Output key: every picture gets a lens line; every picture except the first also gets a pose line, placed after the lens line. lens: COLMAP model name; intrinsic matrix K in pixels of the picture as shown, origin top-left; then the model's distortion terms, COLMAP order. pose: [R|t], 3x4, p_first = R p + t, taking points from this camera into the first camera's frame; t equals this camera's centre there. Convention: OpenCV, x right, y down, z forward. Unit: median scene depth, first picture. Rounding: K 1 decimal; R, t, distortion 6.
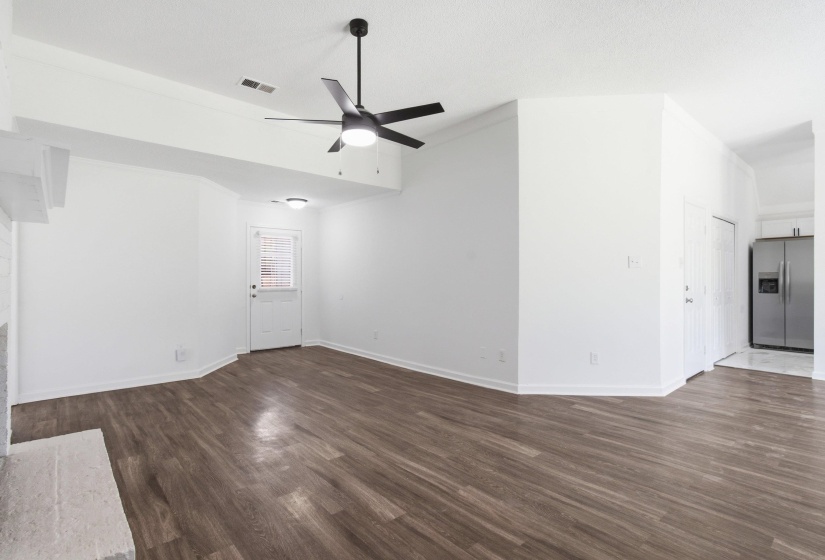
lens RADIAL K [[397.6, 0, 400.3], [0, 397.6, 279.0], [0, 0, 1]] dist [0.002635, 0.000437]
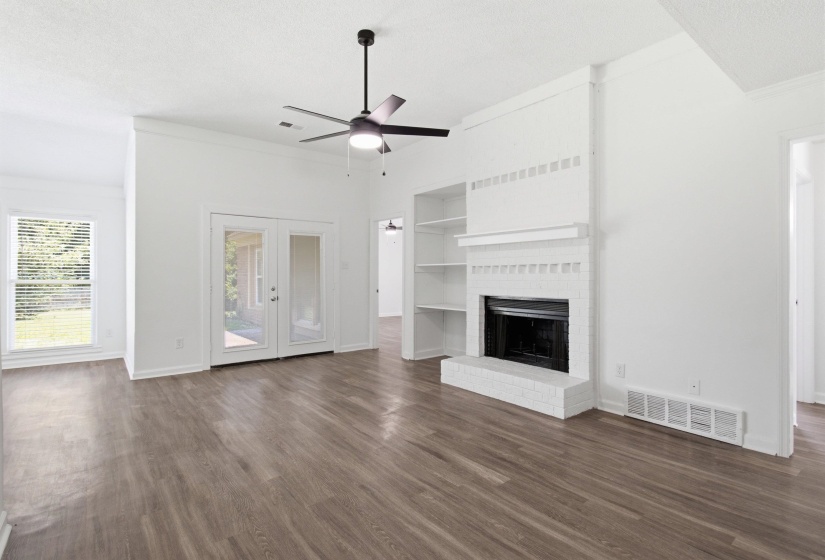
lens RADIAL K [[397.6, 0, 400.3], [0, 397.6, 279.0], [0, 0, 1]] dist [0.002635, 0.000437]
pose [[-0.998819, 0.000390, 0.048586, -0.238813], [0.000567, 0.999993, 0.003645, 0.007274], [-0.048585, 0.003668, -0.998812, 1.987819]]
